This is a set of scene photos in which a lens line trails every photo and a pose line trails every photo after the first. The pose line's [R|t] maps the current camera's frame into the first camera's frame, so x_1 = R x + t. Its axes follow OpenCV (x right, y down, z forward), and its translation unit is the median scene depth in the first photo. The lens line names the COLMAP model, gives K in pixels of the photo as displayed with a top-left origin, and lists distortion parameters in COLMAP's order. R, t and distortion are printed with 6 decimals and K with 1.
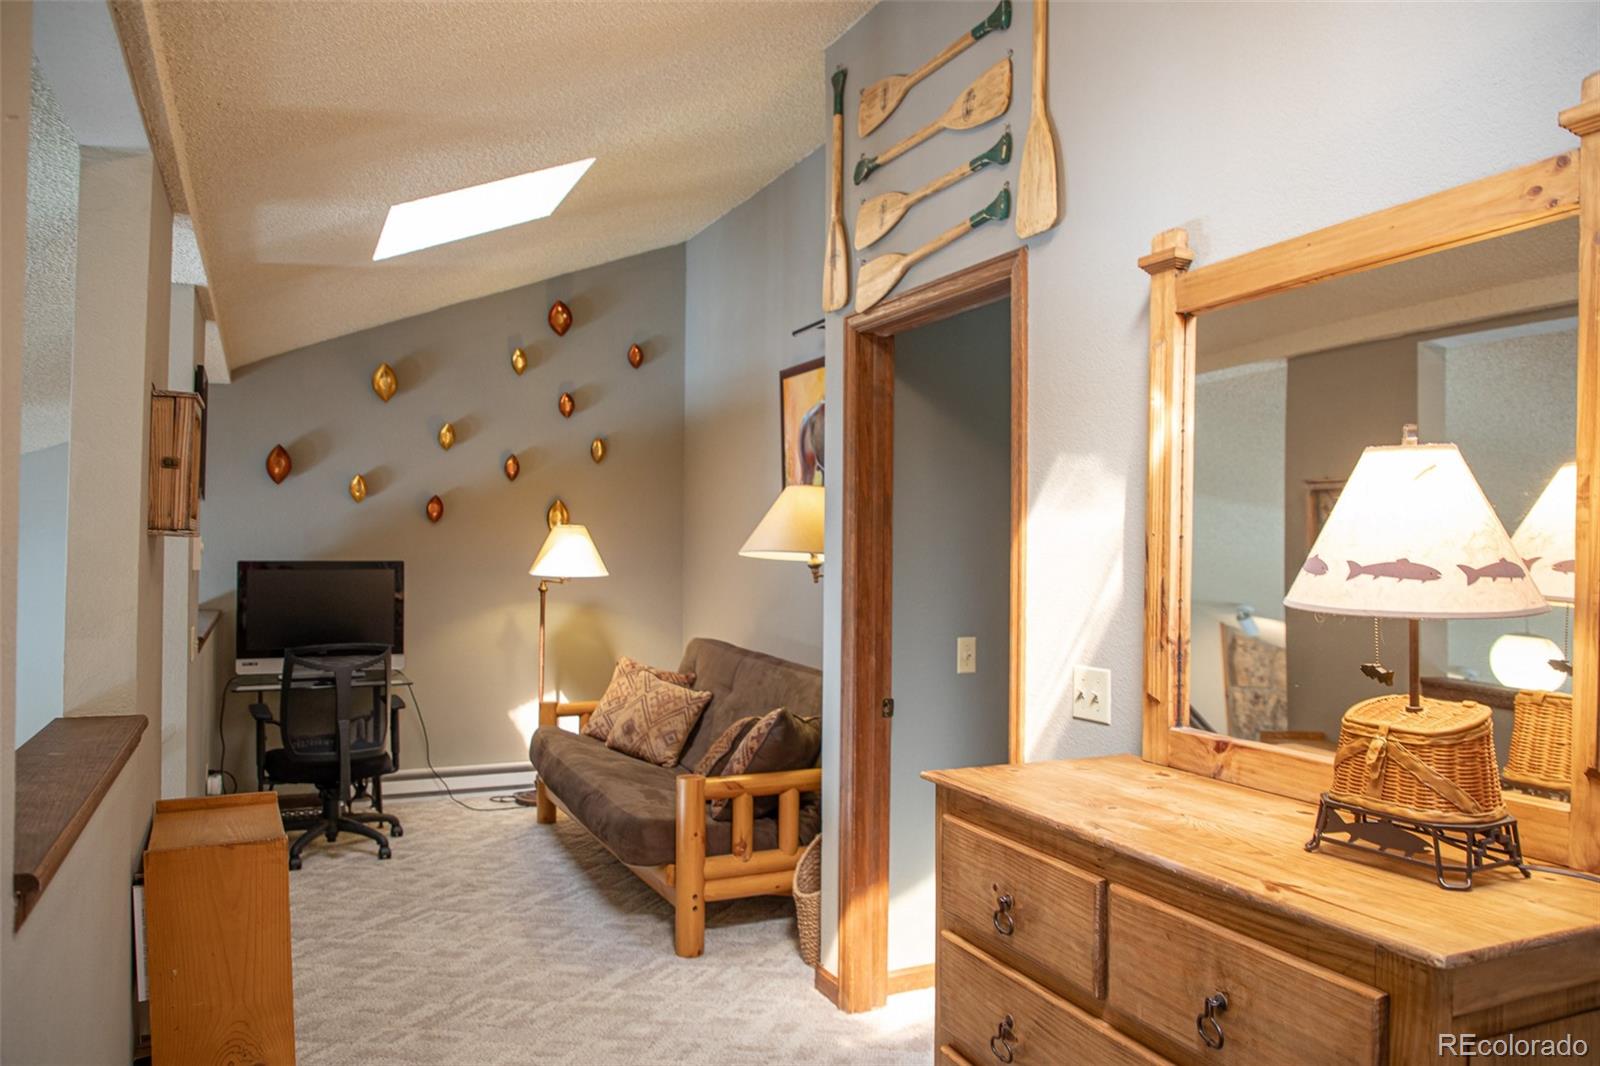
lens RADIAL K [[1125.6, 0, 786.3], [0, 1125.6, 537.8], [0, 0, 1]] dist [-0.065221, 0.039607]
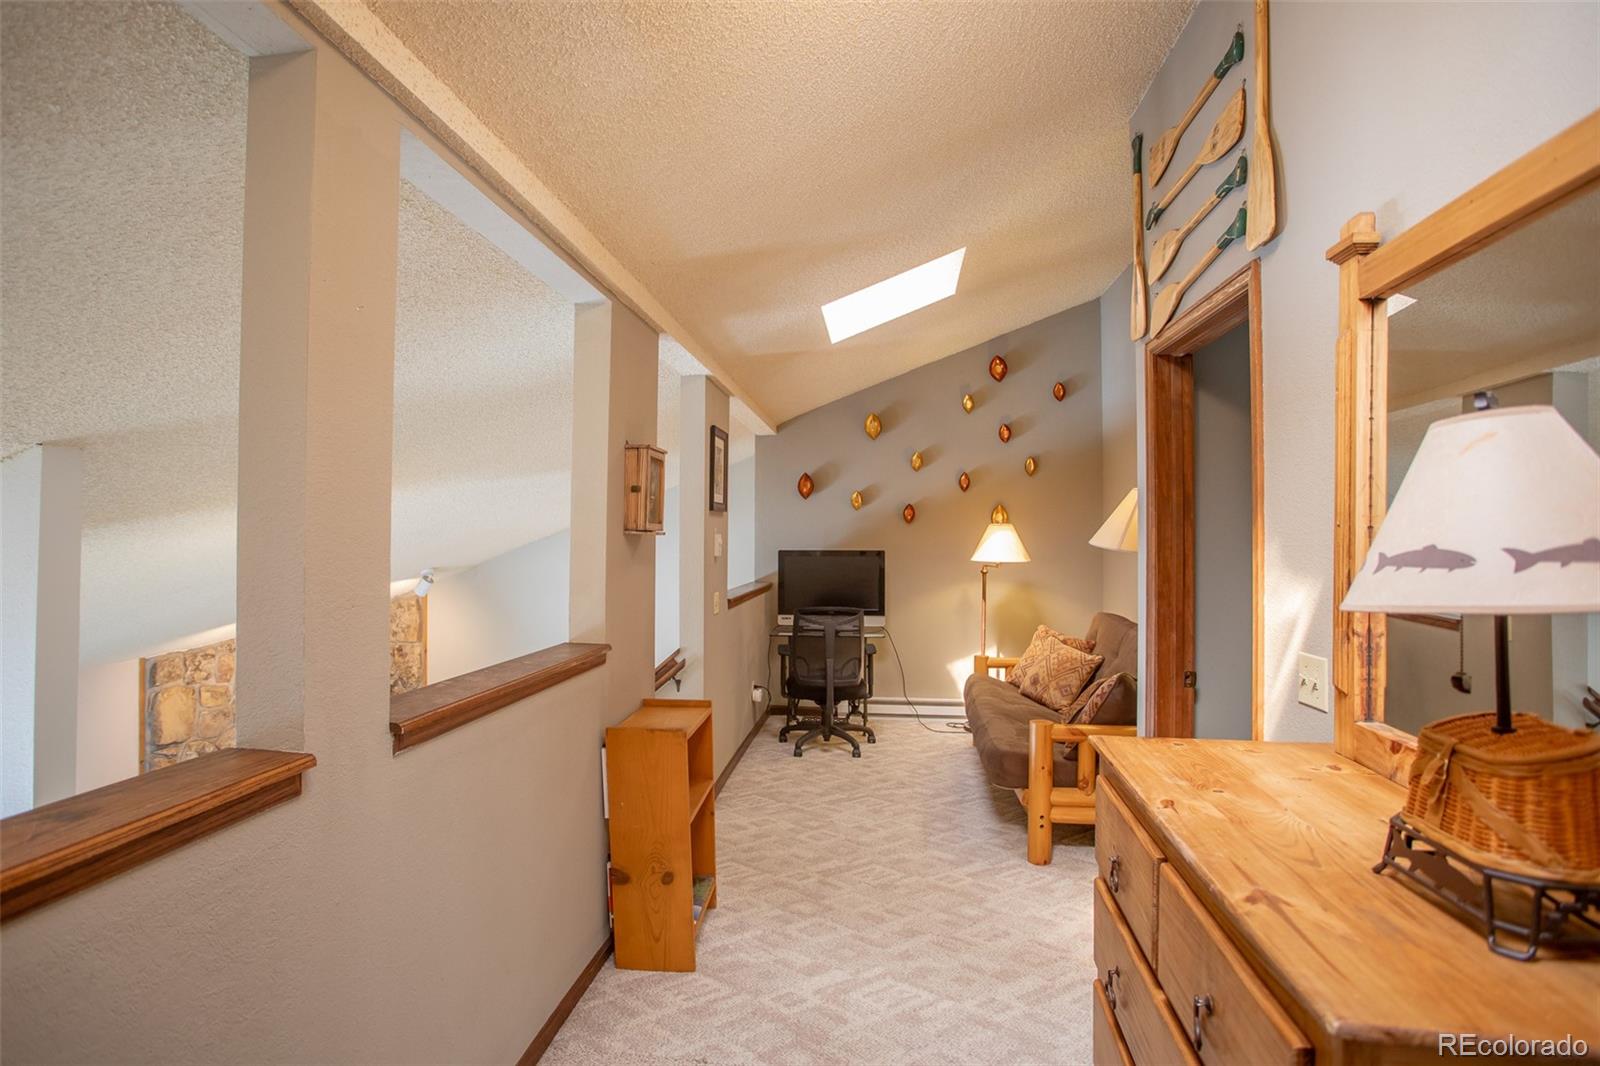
lens RADIAL K [[820.6, 0, 786.6], [0, 820.6, 529.4], [0, 0, 1]] dist [-0.078657, 0.041578]
pose [[0.836184, -0.011418, -0.548330, 0.179912], [0.008590, 0.999933, -0.007723, 0.001109], [0.548382, 0.001748, 0.836226, 0.080143]]
